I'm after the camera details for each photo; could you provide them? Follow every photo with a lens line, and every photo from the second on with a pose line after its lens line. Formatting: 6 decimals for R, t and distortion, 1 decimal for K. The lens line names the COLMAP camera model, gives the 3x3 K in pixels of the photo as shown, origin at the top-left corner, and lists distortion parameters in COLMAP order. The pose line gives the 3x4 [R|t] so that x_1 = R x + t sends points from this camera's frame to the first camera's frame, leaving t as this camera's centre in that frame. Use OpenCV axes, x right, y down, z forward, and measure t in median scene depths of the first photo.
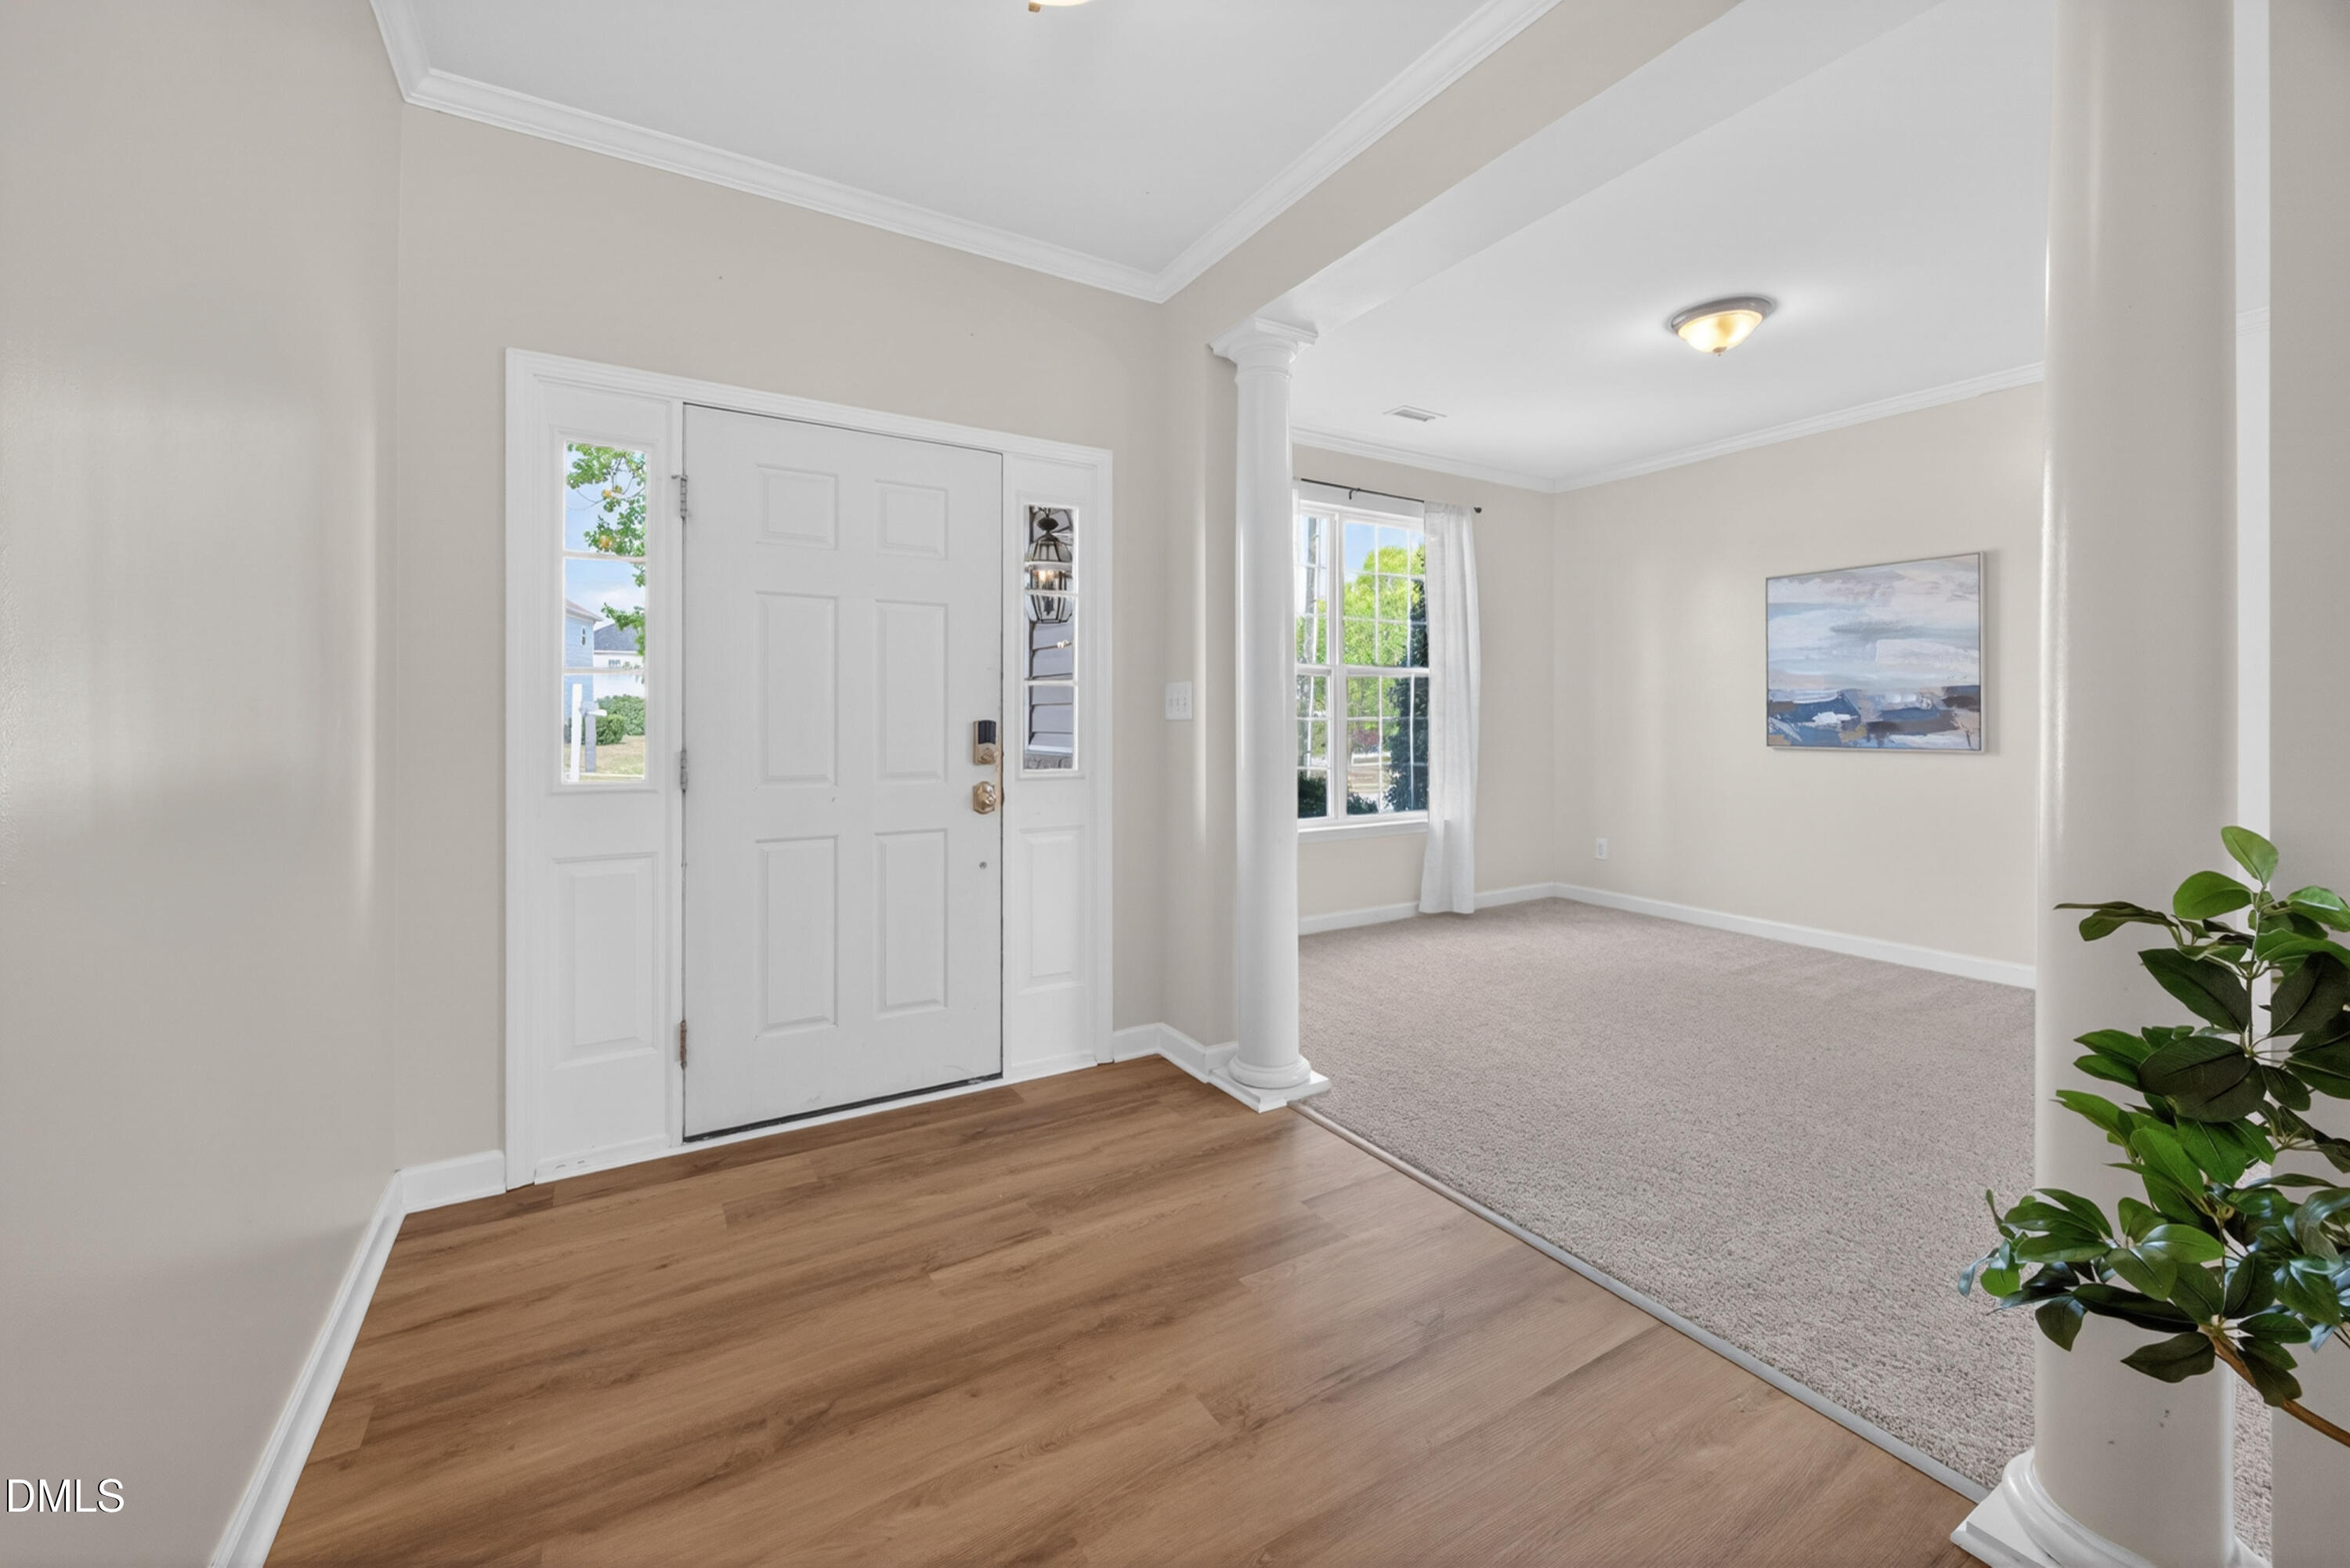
lens RADIAL K [[916.1, 0, 1216.9], [0, 916.1, 703.3], [0, 0, 1]] dist [0.000444, 0.000052]
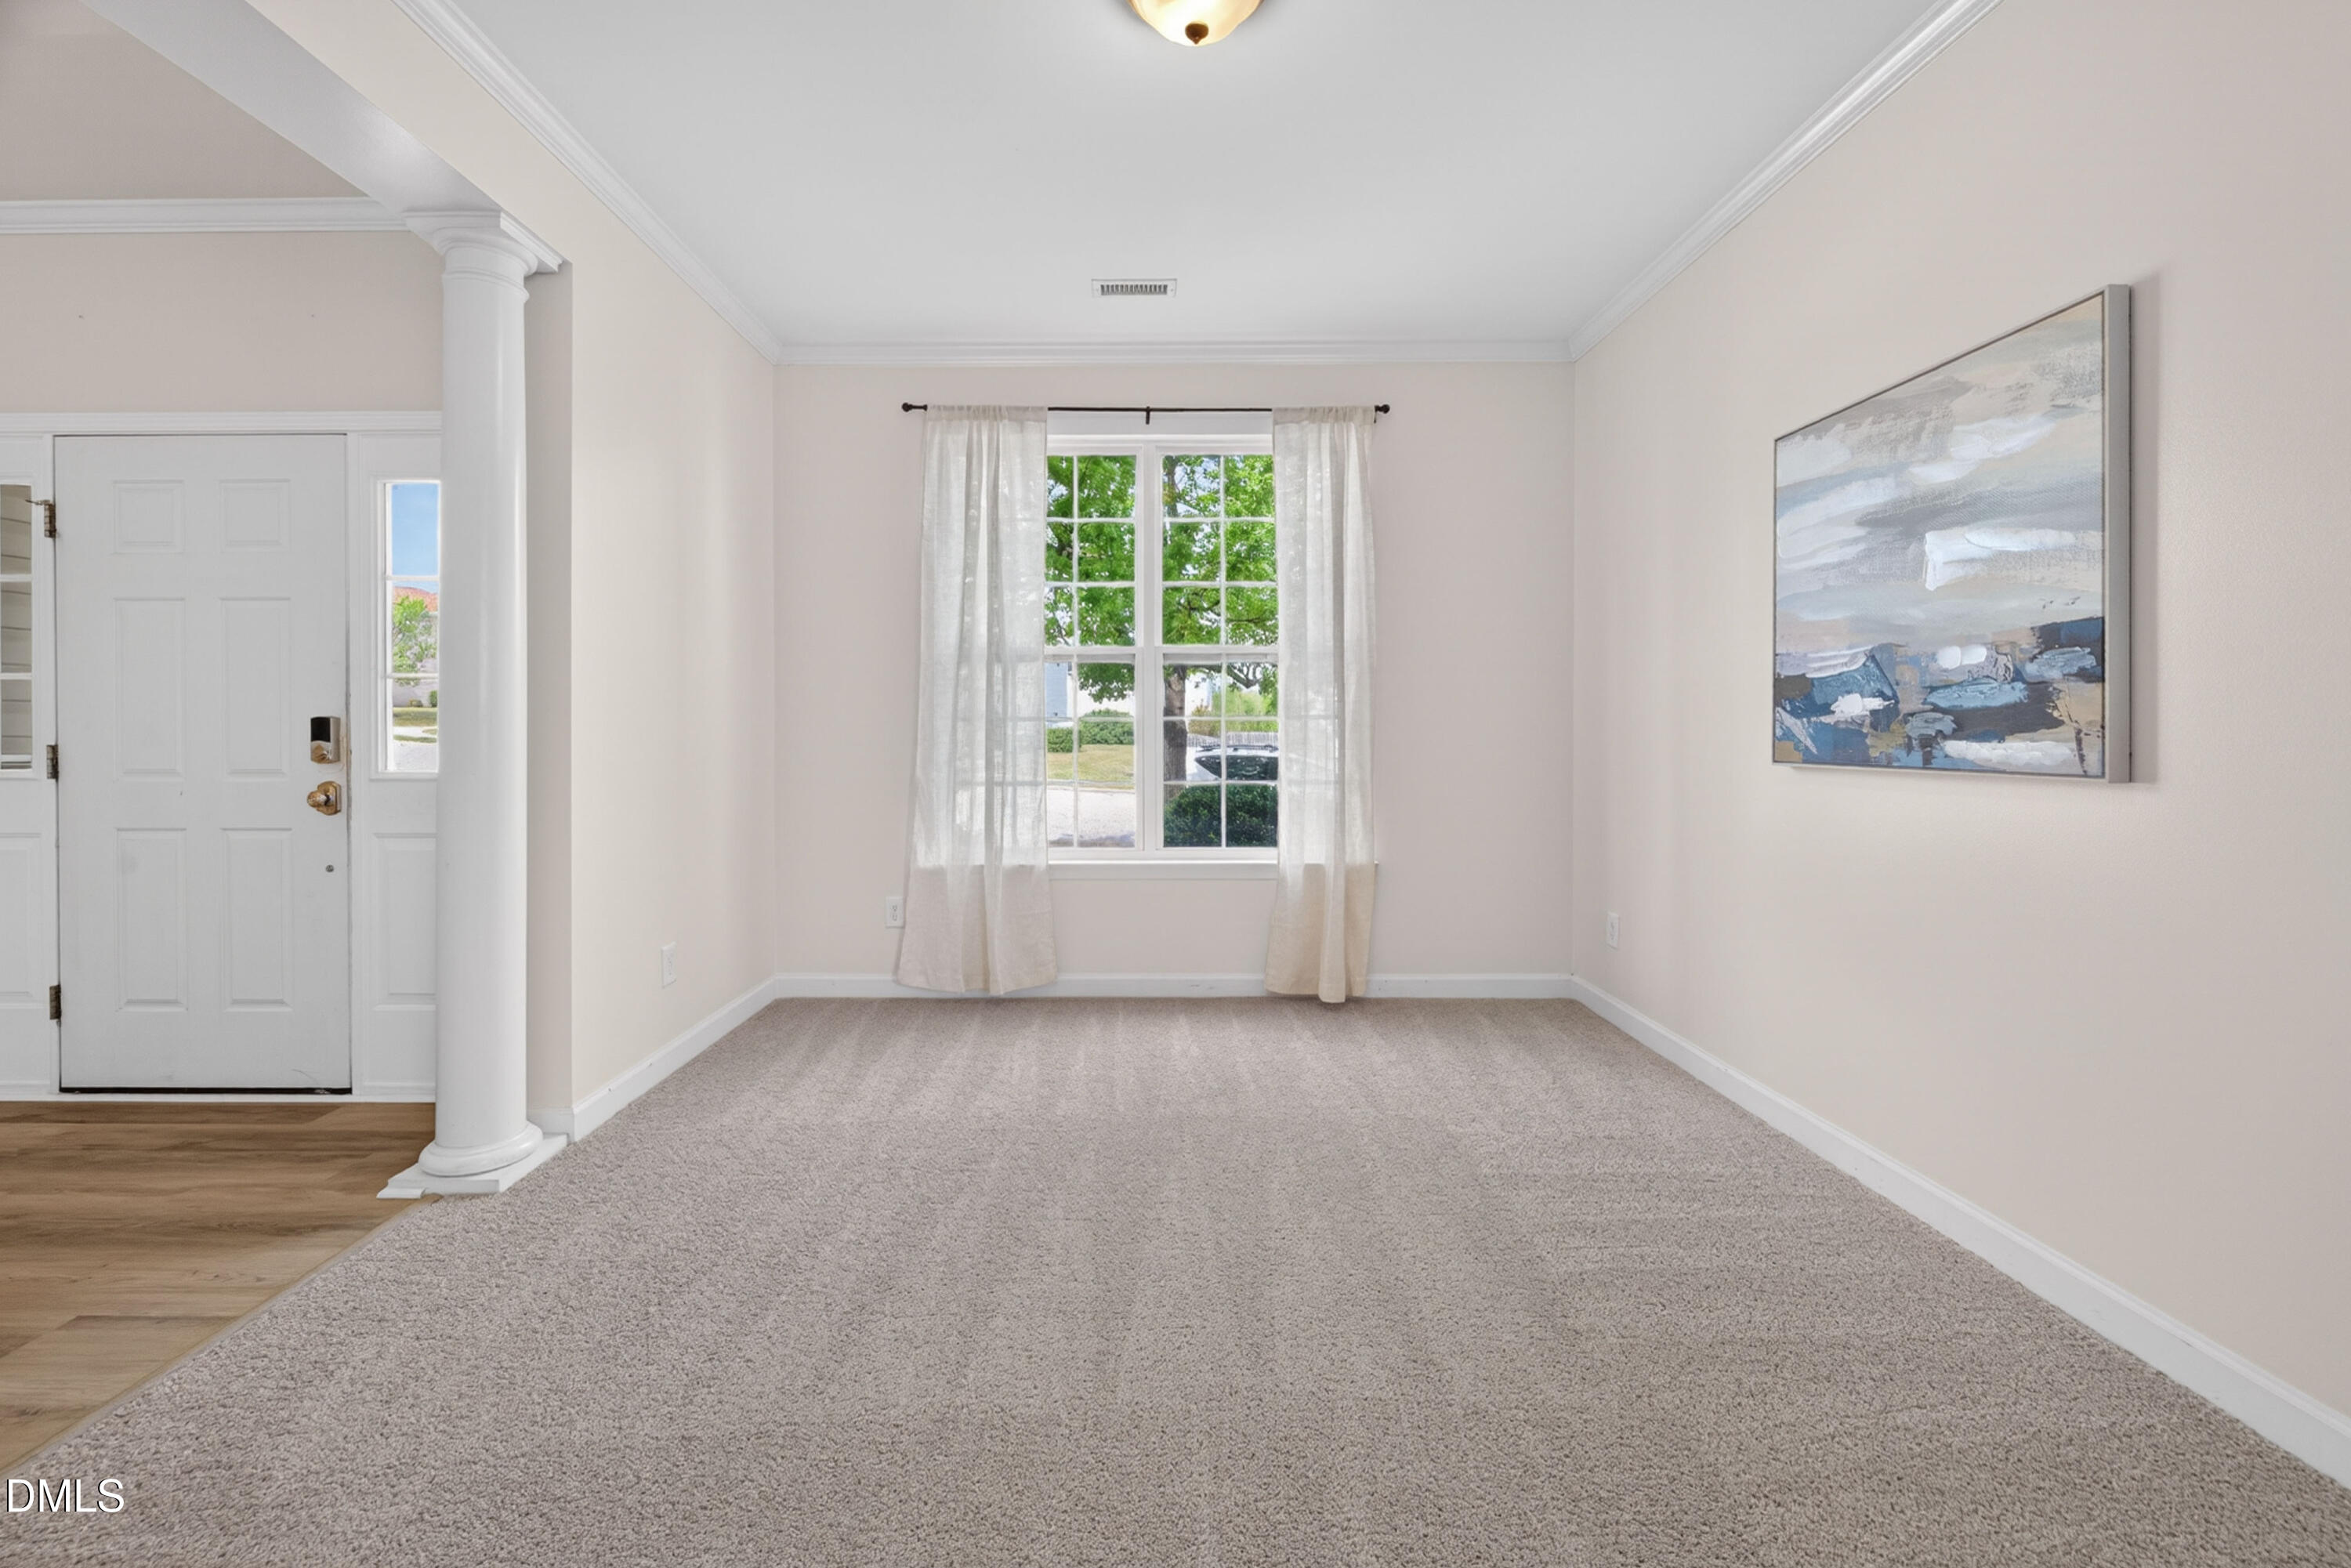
lens RADIAL K [[963.1, 0, 1170.3], [0, 963.1, 717.8], [0, 0, 1]] dist [-0.001497, -0.000174]
pose [[0.850038, -0.009283, -0.526639, 0.652668], [0.011458, 0.999934, 0.000867, 0.018495], [0.526596, -0.006771, 0.850088, 0.389410]]
